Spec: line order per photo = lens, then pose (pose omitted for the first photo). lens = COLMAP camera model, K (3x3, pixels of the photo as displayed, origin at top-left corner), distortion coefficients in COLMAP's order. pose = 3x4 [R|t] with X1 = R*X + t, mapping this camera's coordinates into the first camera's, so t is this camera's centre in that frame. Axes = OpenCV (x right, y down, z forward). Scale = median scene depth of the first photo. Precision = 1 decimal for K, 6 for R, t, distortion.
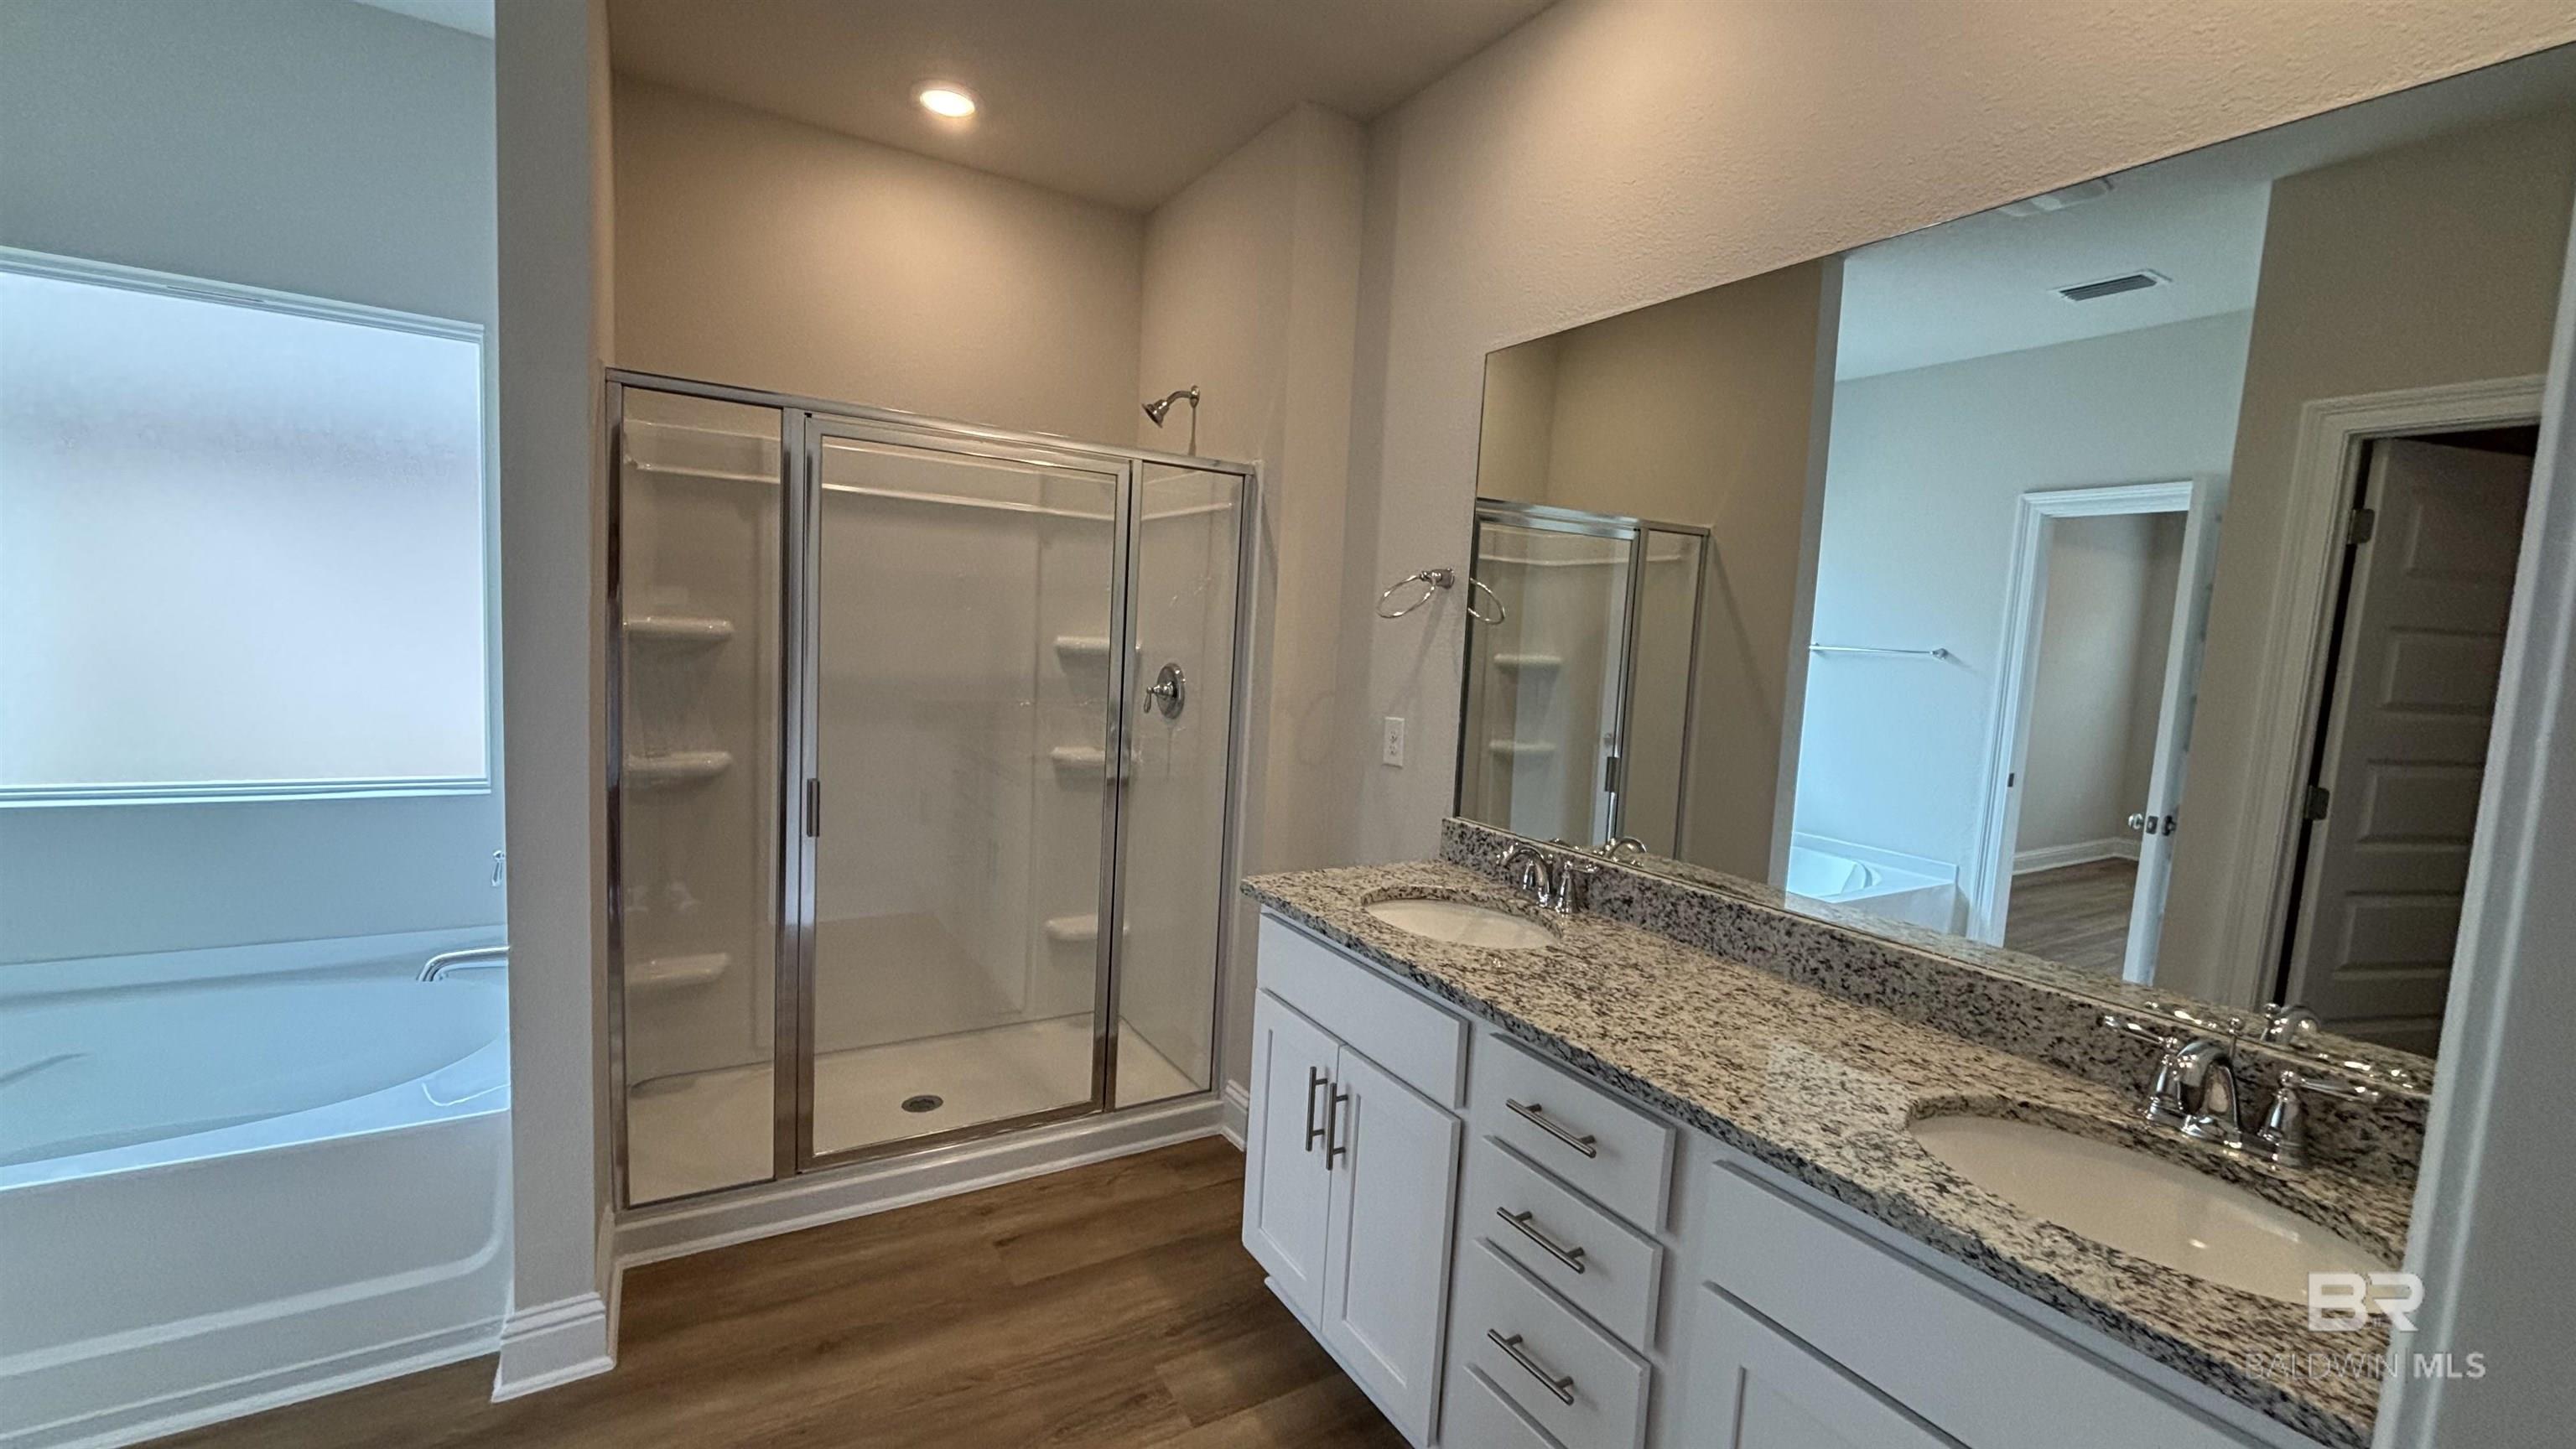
lens RADIAL K [[1054.9, 0, 1287.7], [0, 1054.9, 726.5], [0, 0, 1]] dist [0.008398, -0.001115]
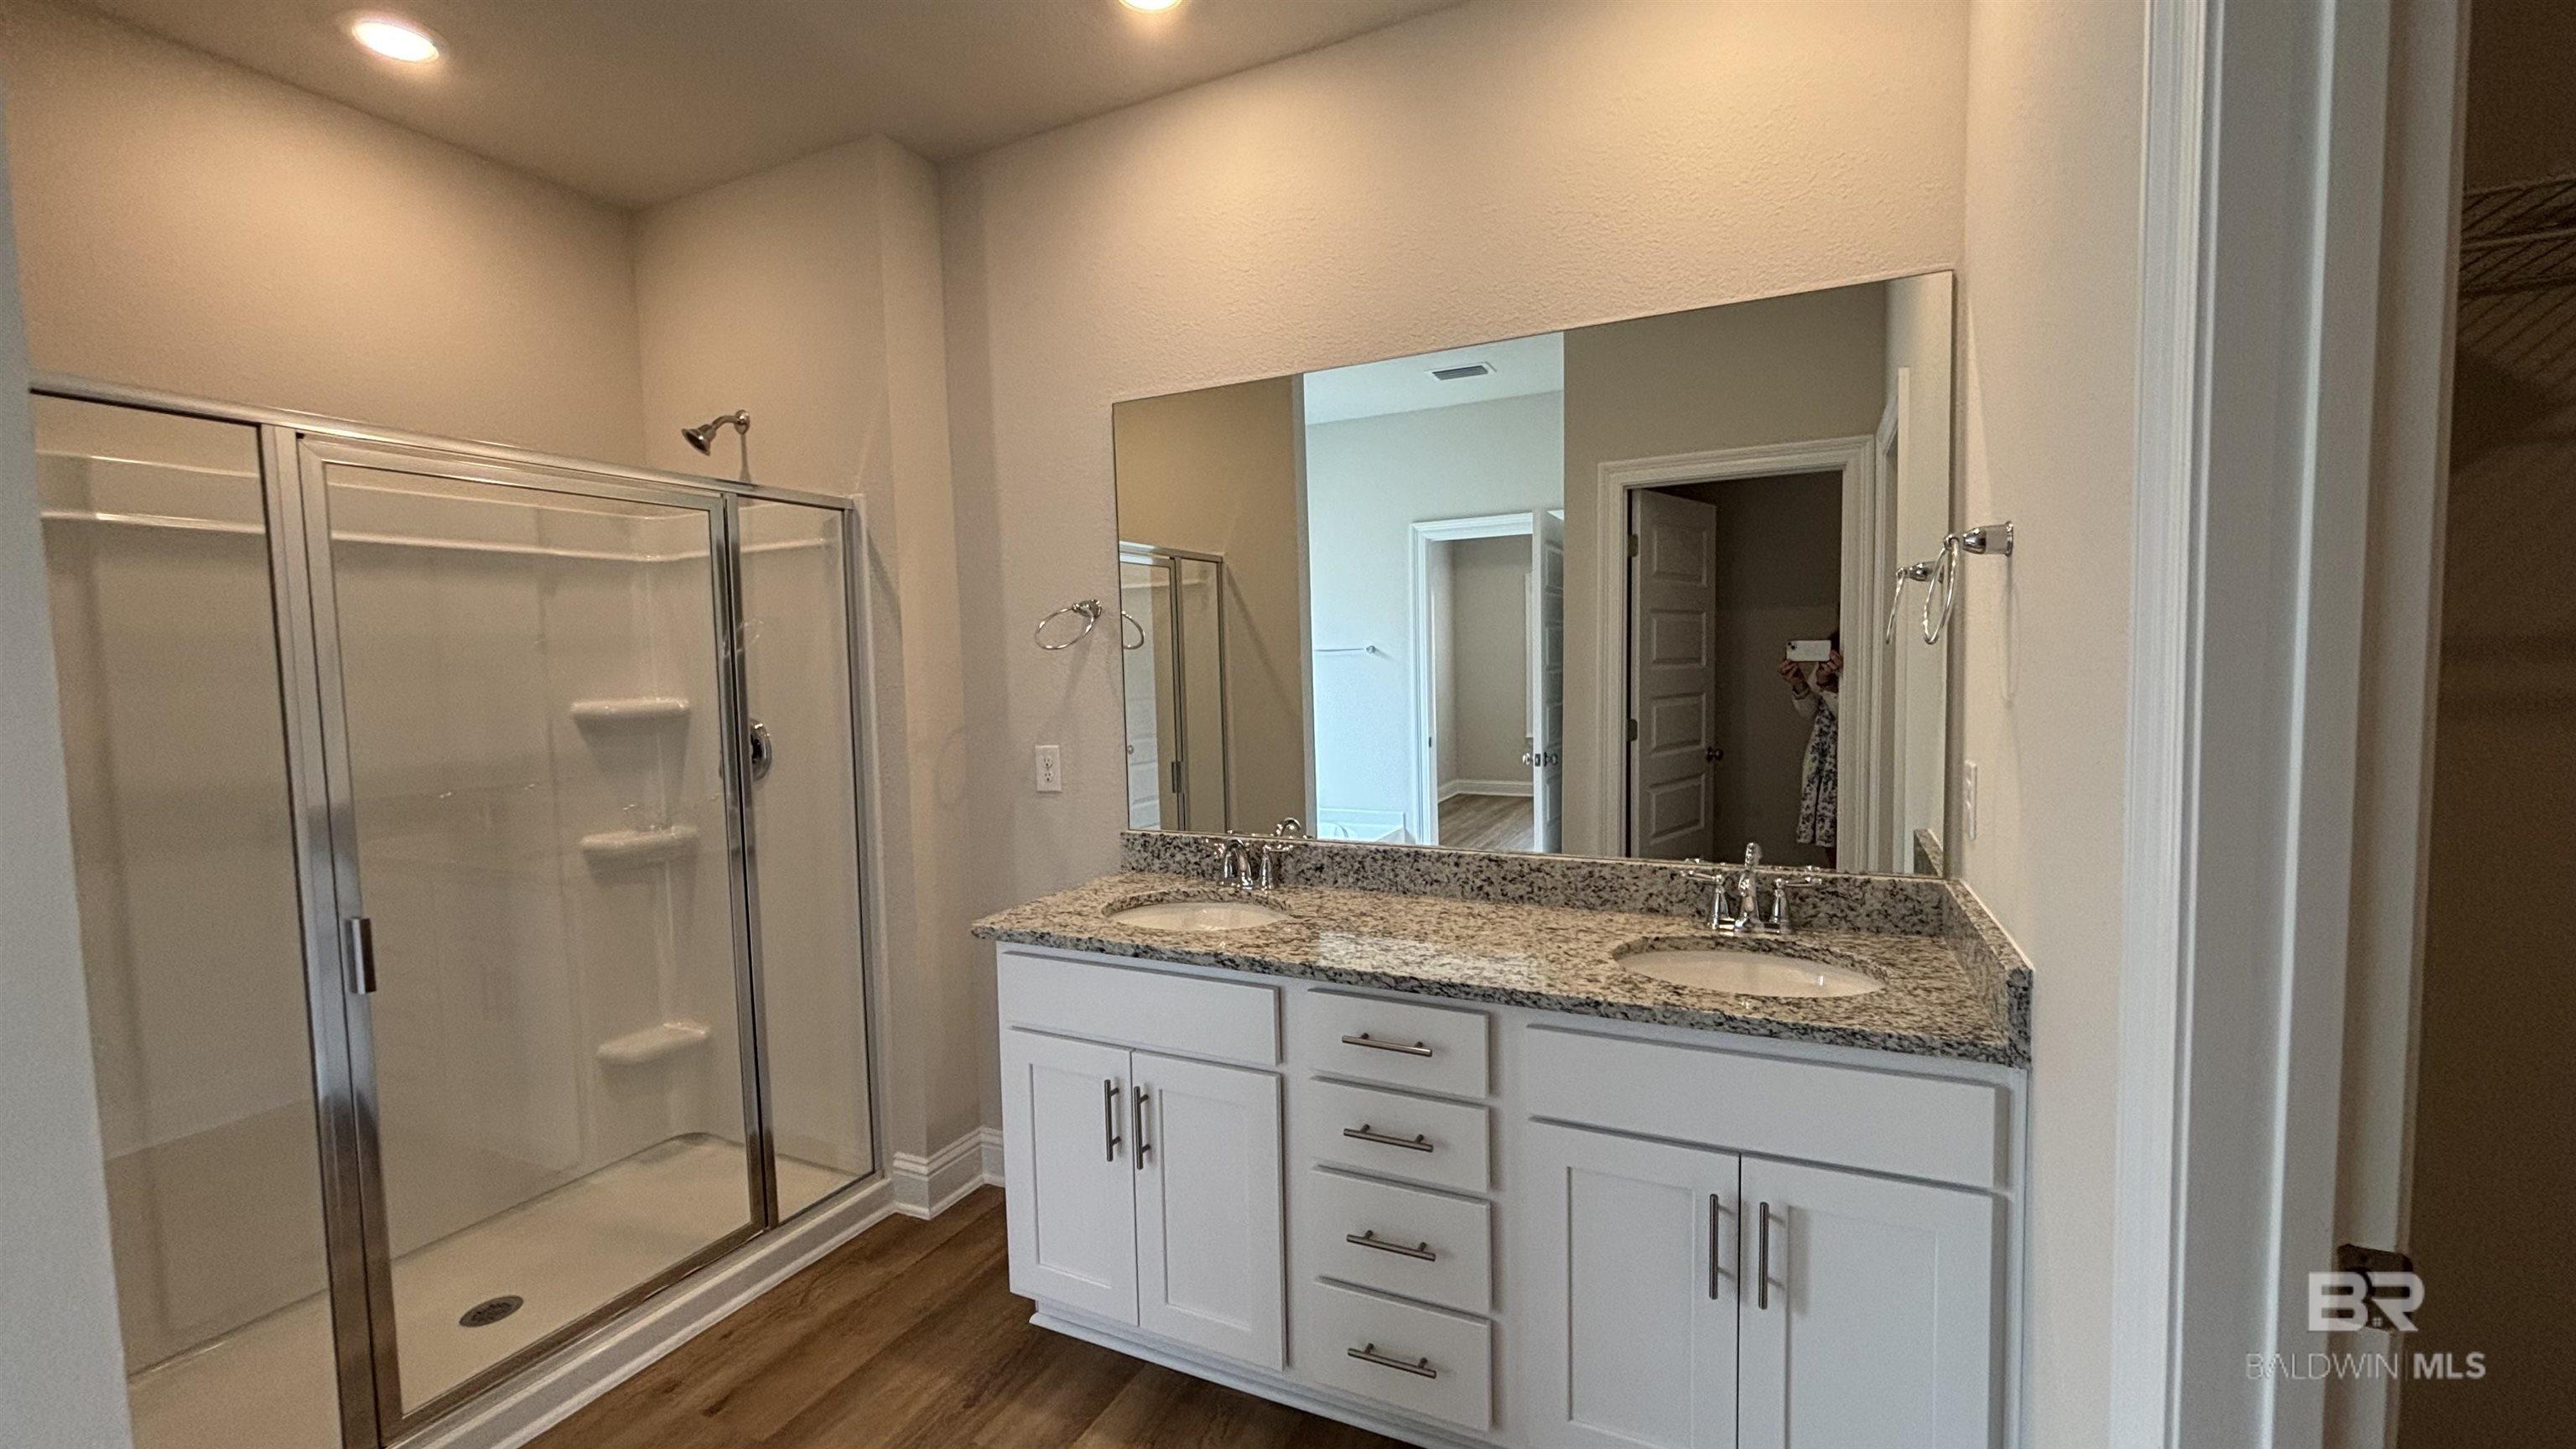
lens RADIAL K [[1054.9, 0, 1279.2], [0, 1054.9, 727.4], [0, 0, 1]] dist [0.008398, -0.001115]
pose [[0.838448, -0.110285, 0.533706, -0.313372], [0.122558, 0.992382, 0.012528, -0.012997], [-0.531022, 0.054906, 0.845578, 0.006408]]
